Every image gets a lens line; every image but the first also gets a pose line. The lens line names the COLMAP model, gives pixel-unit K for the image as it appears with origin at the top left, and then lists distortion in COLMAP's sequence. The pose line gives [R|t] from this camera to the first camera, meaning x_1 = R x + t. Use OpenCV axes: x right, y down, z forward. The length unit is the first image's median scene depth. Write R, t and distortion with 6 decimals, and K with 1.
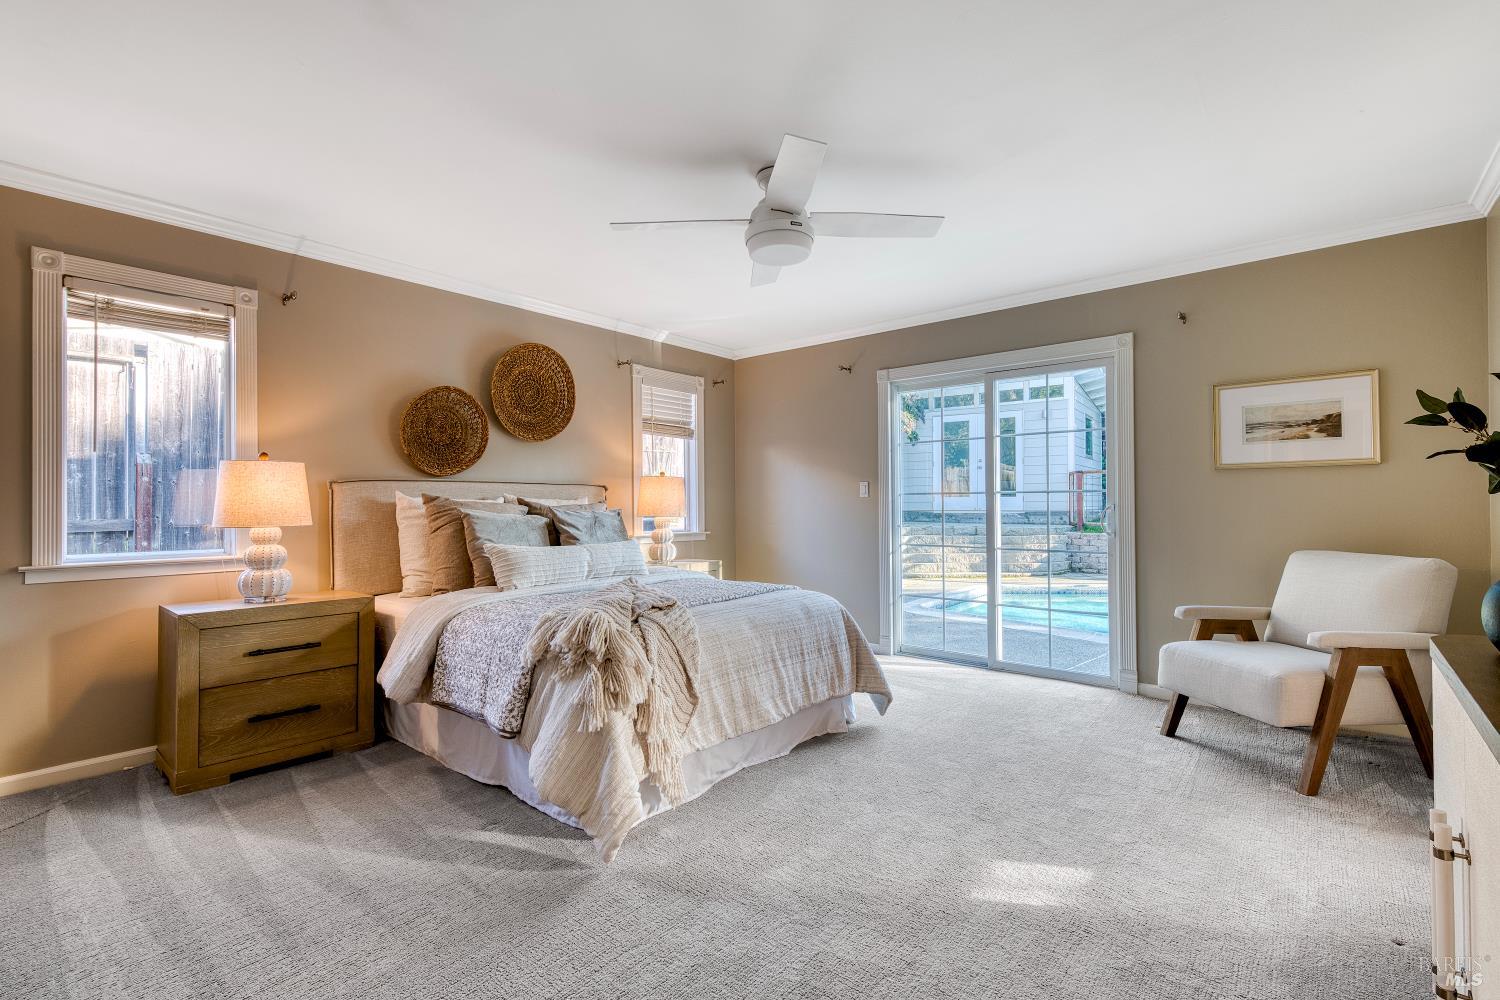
lens RADIAL K [[677.7, 0, 743.3], [0, 677.7, 495.2], [0, 0, 1]] dist [0.004931, -0.000221]
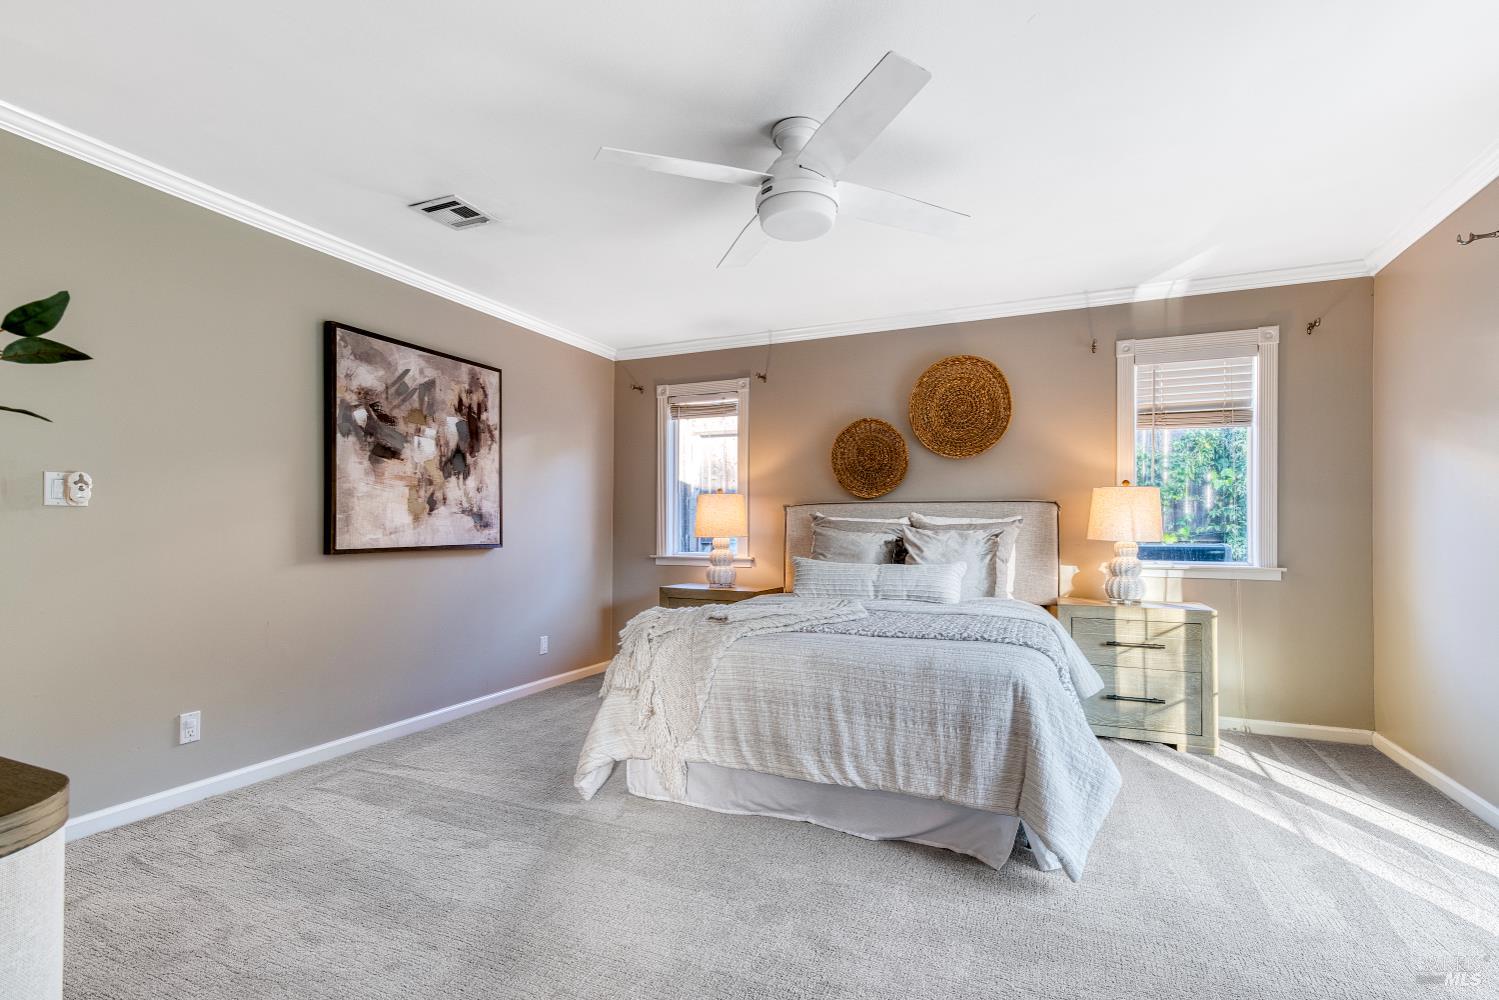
lens RADIAL K [[677.2, 0, 764.5], [0, 677.2, 531.9], [0, 0, 1]] dist [0.004931, -0.000221]
pose [[0.303113, 0.006935, -0.952929, 0.657549], [0.006436, 0.999936, 0.009325, 0.018190], [0.952933, -0.008959, 0.303049, 0.558778]]
